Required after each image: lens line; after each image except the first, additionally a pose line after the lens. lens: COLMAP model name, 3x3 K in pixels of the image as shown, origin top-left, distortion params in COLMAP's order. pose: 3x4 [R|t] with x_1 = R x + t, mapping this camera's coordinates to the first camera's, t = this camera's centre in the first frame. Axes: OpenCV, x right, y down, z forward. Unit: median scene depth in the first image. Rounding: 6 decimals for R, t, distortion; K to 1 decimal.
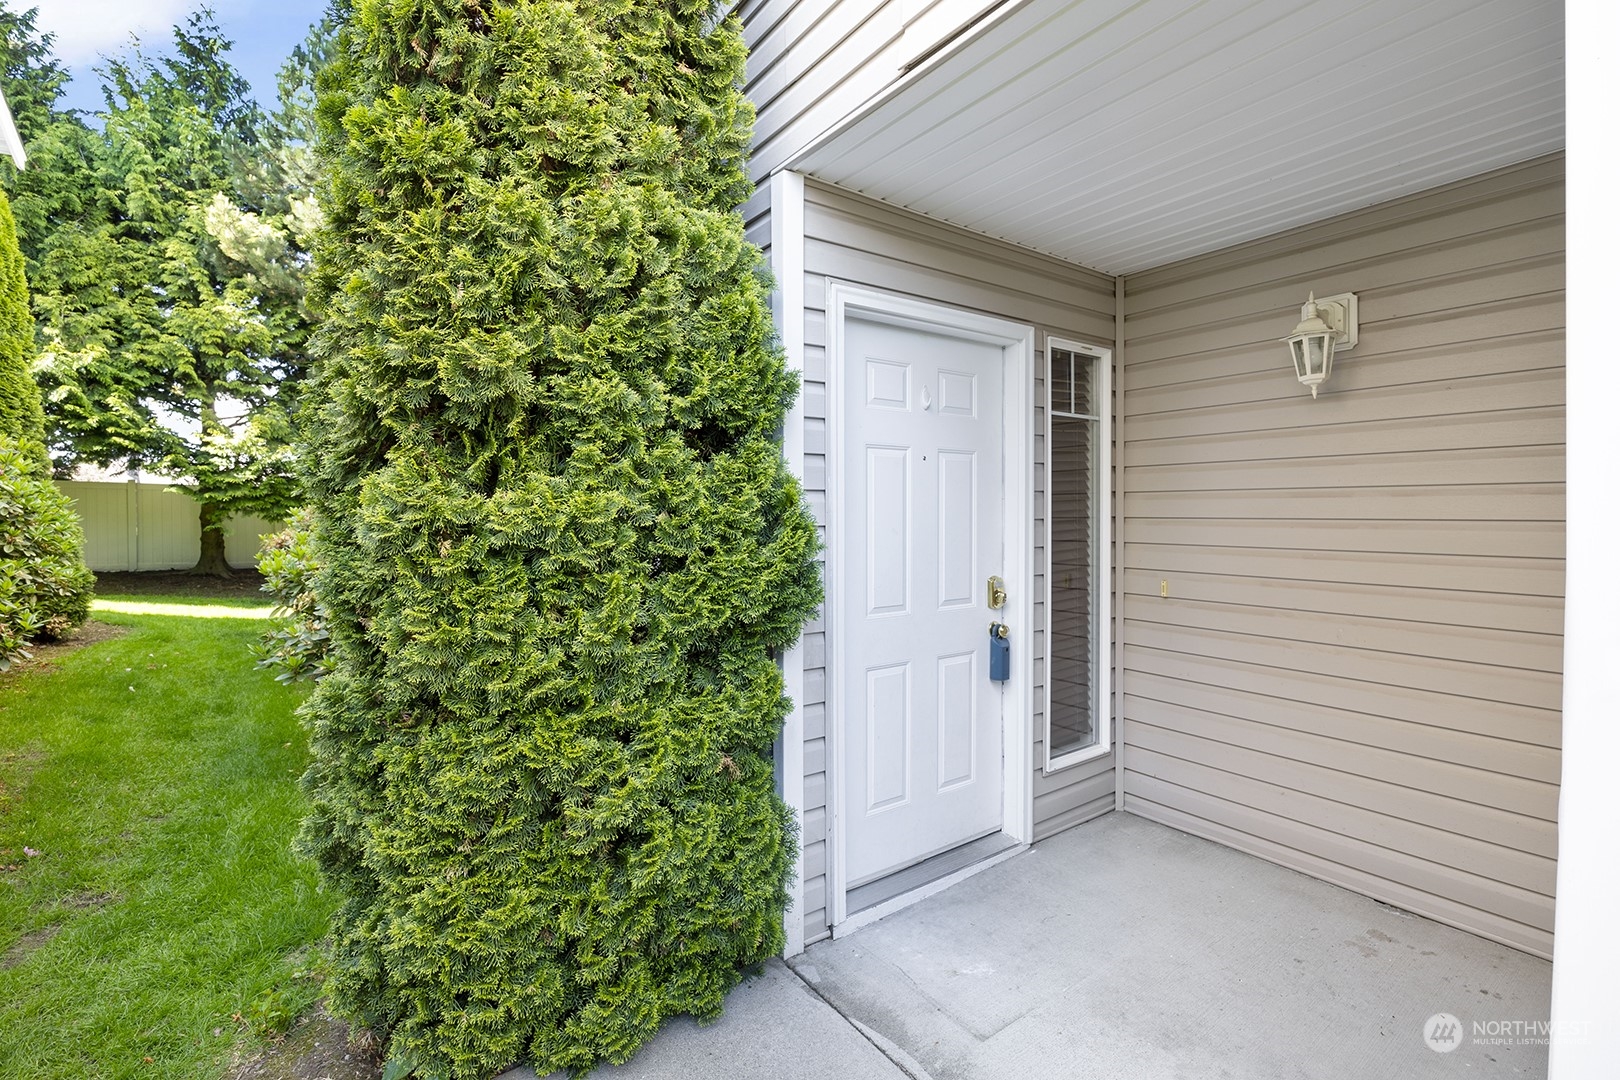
lens RADIAL K [[730.0, 0, 810.4], [0, 730.0, 517.3], [0, 0, 1]] dist [-0.000287, -0.007698]
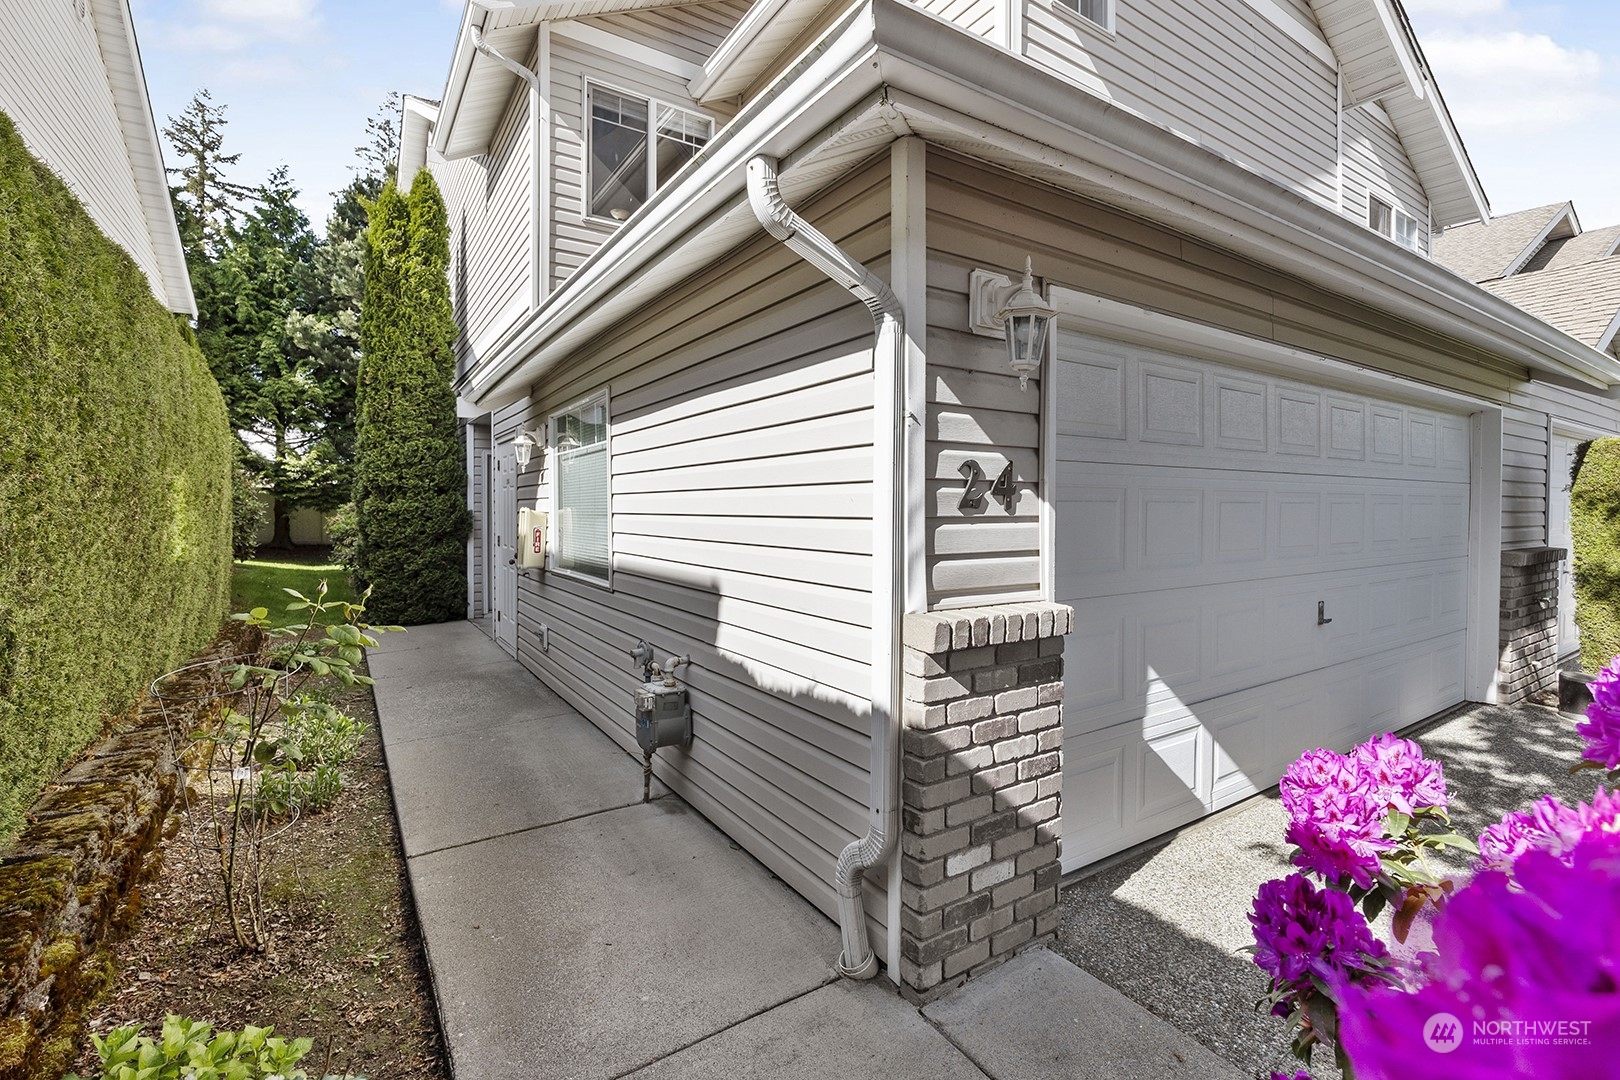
lens RADIAL K [[730.0, 0, 810.4], [0, 730.0, 517.3], [0, 0, 1]] dist [-0.000287, -0.007698]
pose [[0.999509, 0.009956, -0.029713, 0.381651], [-0.009931, 0.999950, 0.000987, 0.004416], [0.029721, -0.000691, 0.999558, -0.576110]]
